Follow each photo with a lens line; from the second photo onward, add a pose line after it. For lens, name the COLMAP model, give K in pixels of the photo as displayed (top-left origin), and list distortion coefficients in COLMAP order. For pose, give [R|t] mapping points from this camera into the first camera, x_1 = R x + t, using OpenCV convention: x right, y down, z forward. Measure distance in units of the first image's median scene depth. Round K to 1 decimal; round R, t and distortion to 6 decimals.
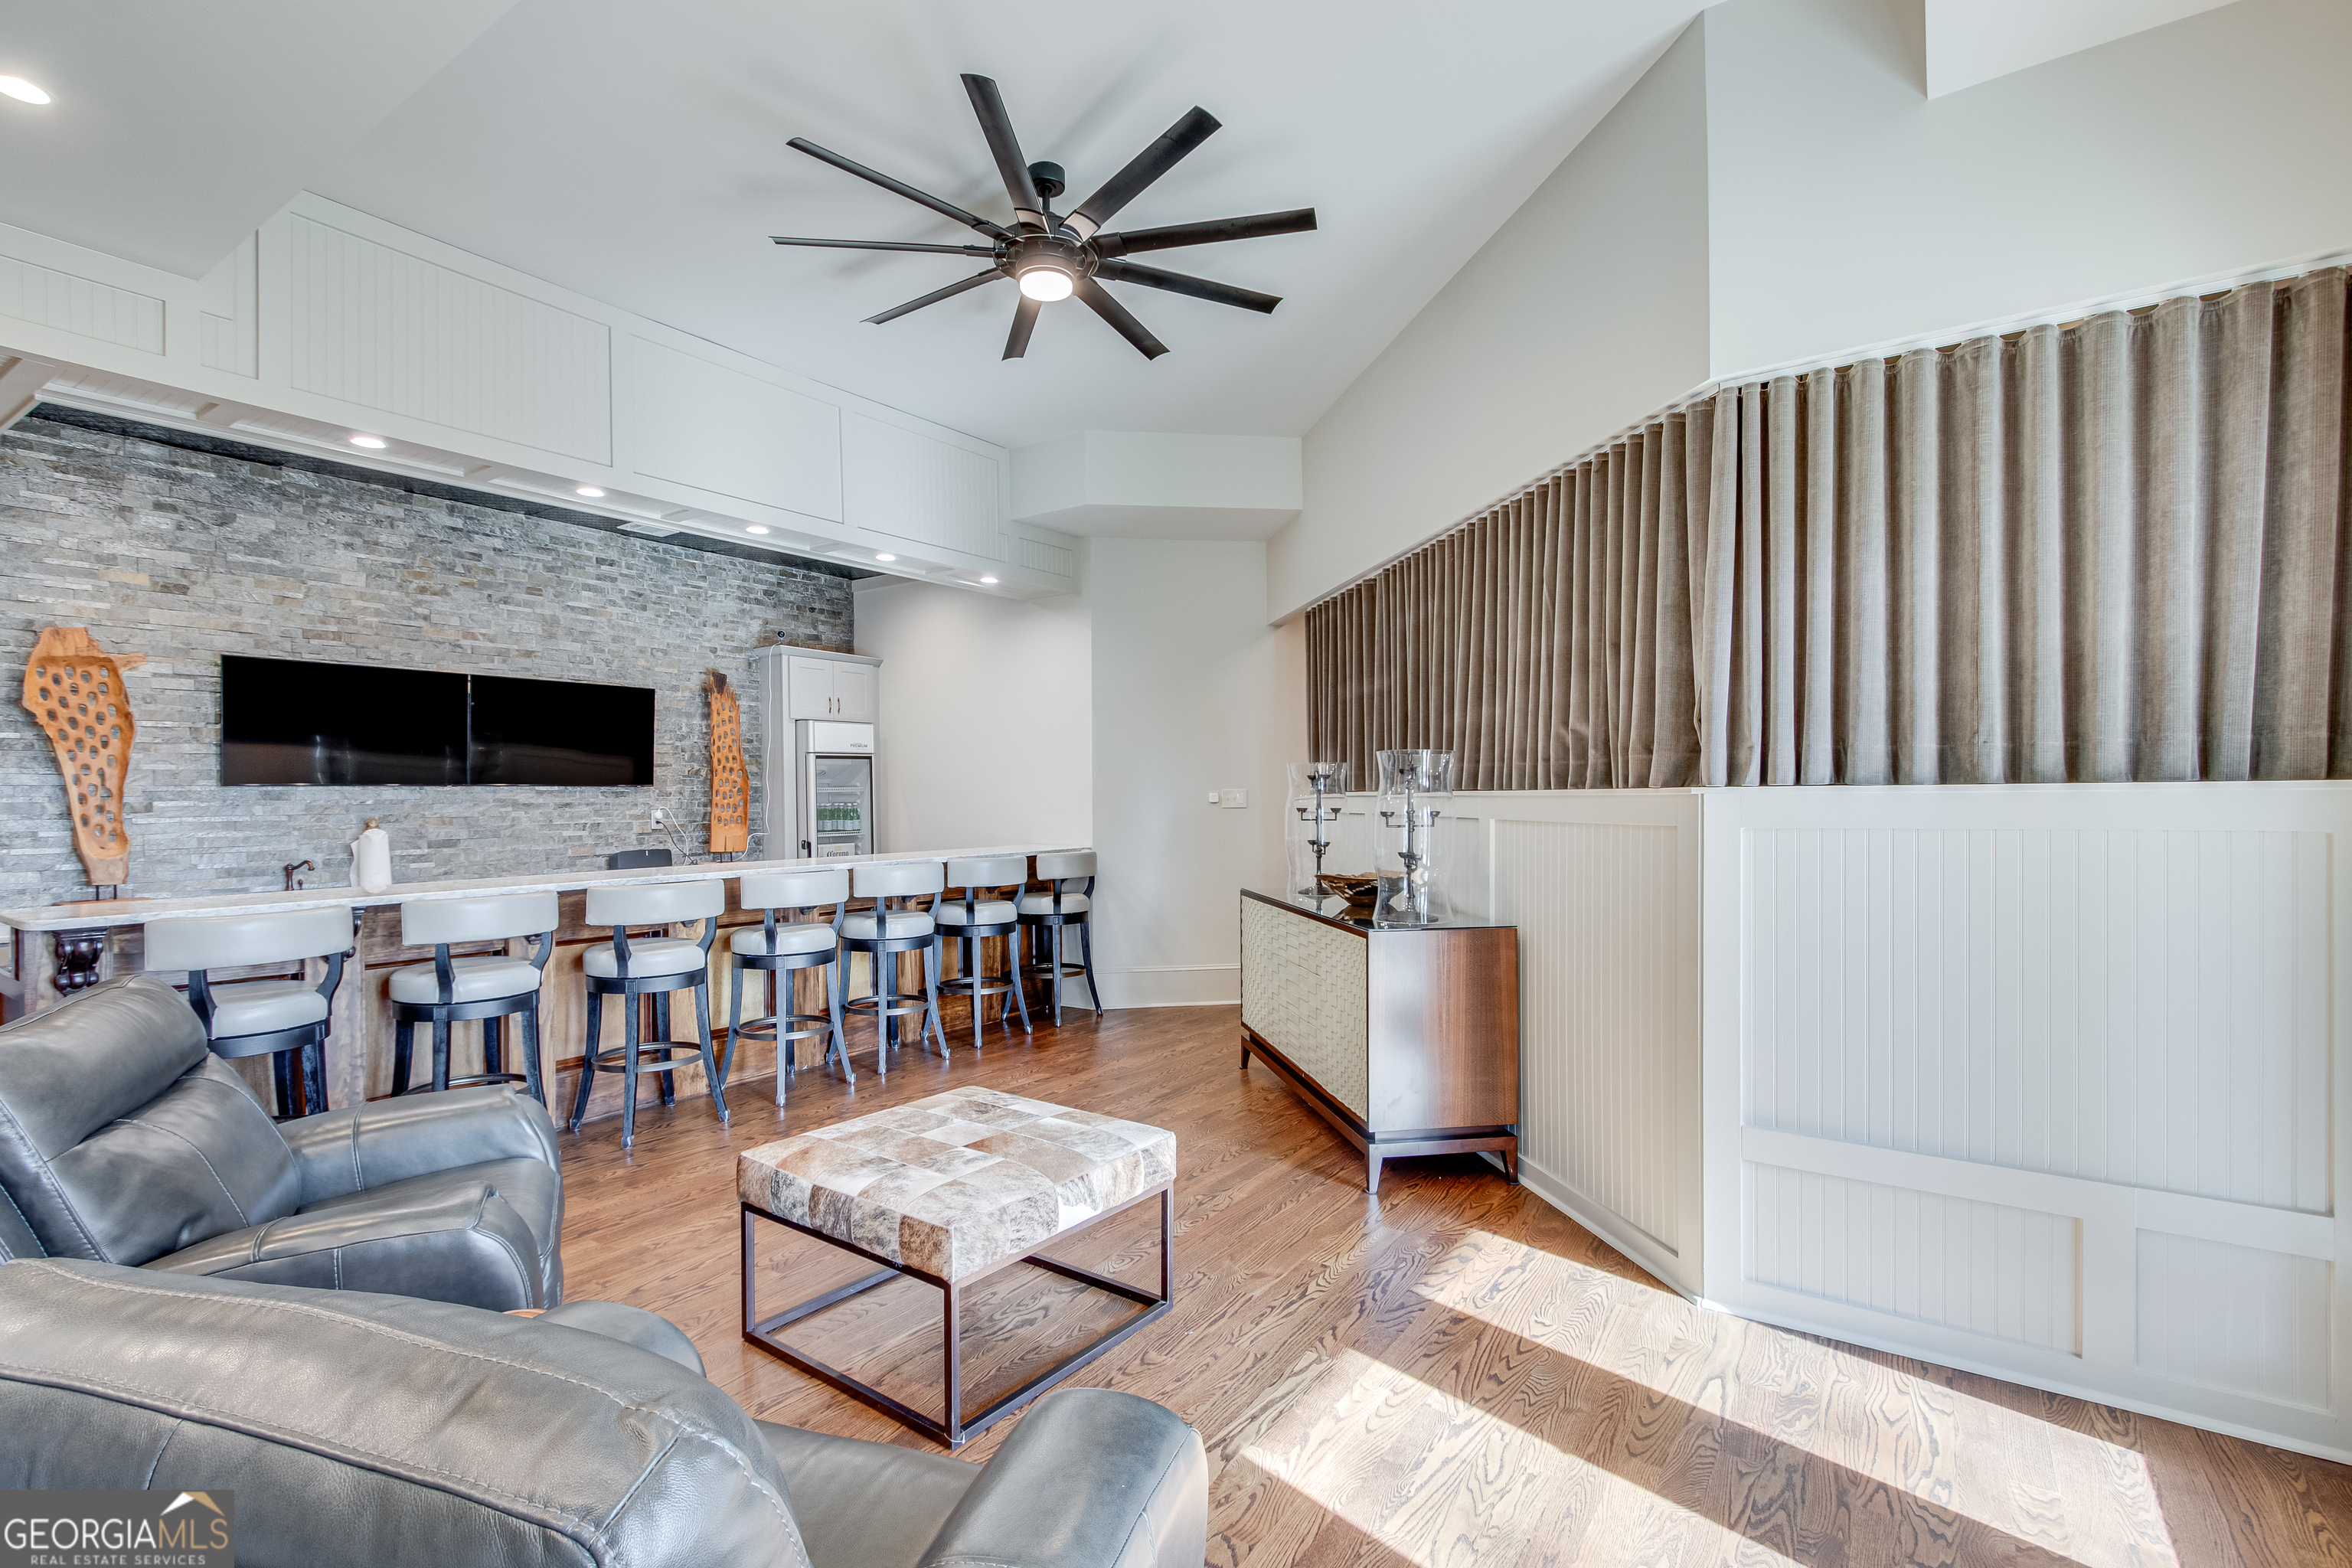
lens RADIAL K [[1097.9, 0, 1130.3], [0, 1097.9, 811.2], [0, 0, 1]] dist [-0.003067, -0.000495]
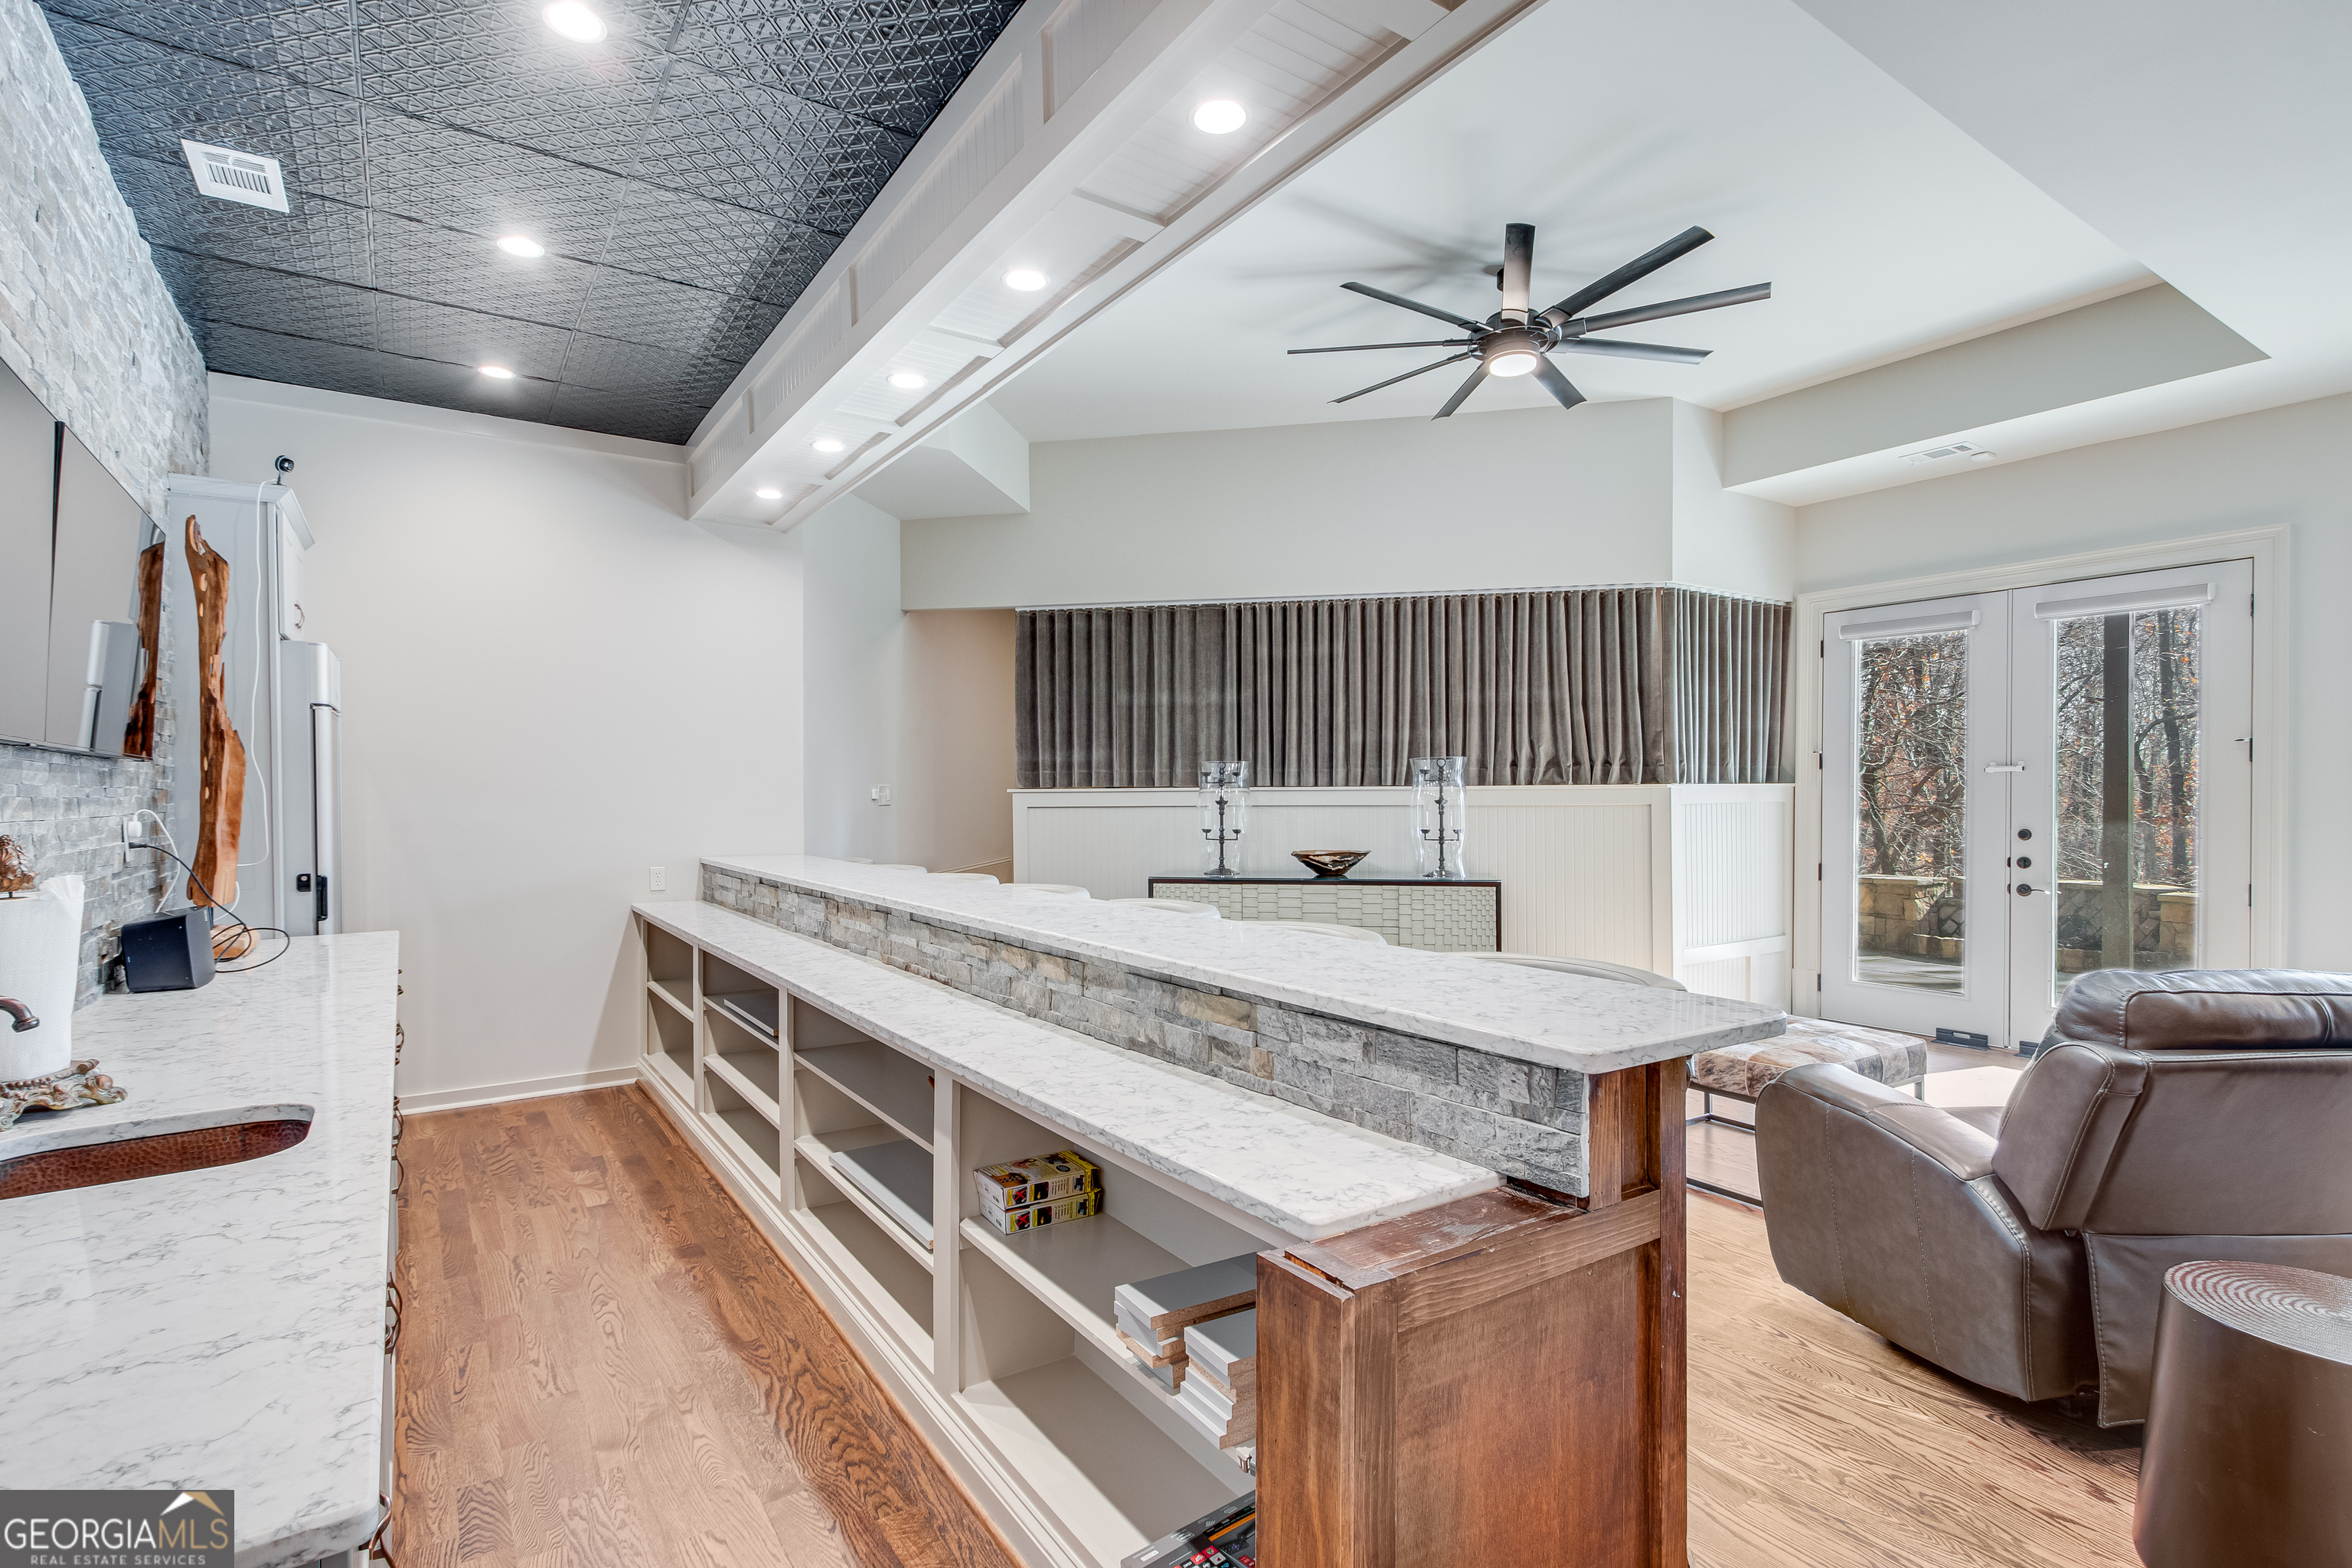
lens RADIAL K [[1097.9, 0, 1130.3], [0, 1097.9, 811.2], [0, 0, 1]] dist [-0.003067, -0.000495]
pose [[0.333173, -0.008830, 0.942824, -1.733169], [0.016598, 0.999856, 0.003499, 0.004772], [-0.942720, 0.014483, 0.333271, 1.309538]]
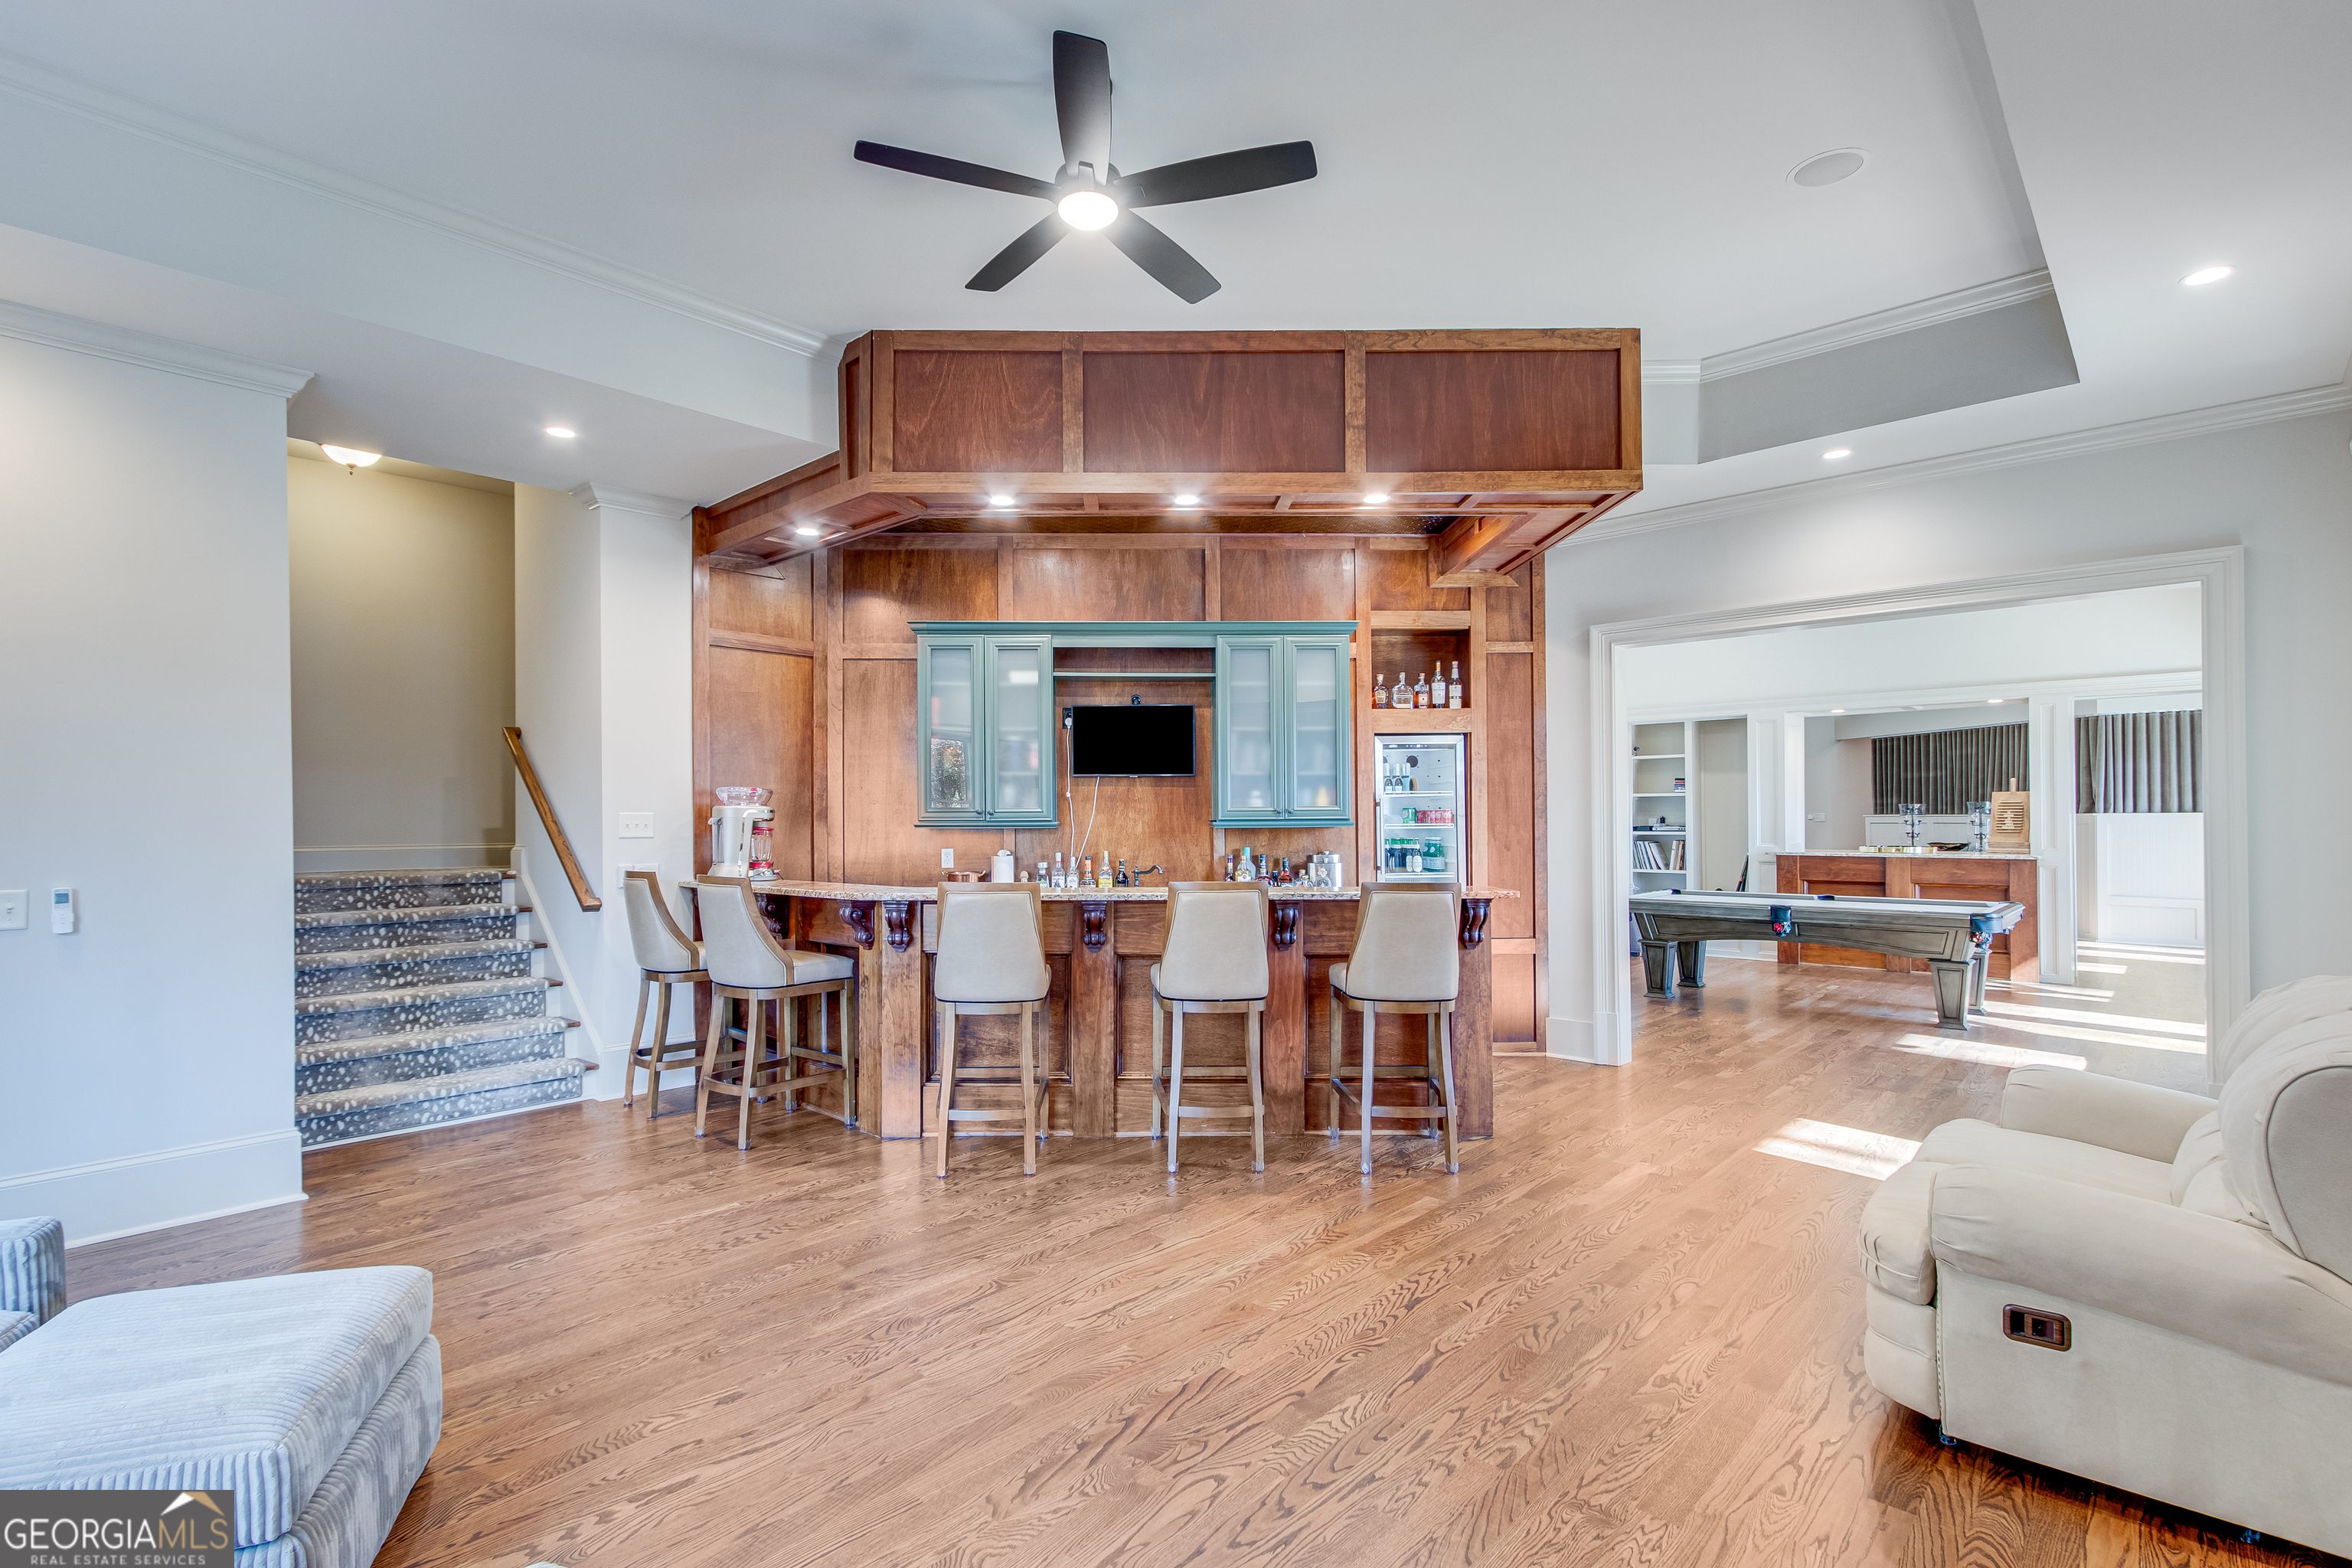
lens RADIAL K [[1097.9, 0, 1130.3], [0, 1097.9, 811.2], [0, 0, 1]] dist [-0.003067, -0.000495]
pose [[0.992780, 0.002549, -0.119922, -2.576807], [-0.005244, 0.999741, -0.022161, 0.080760], [0.119834, 0.022630, 0.992536, -3.494531]]
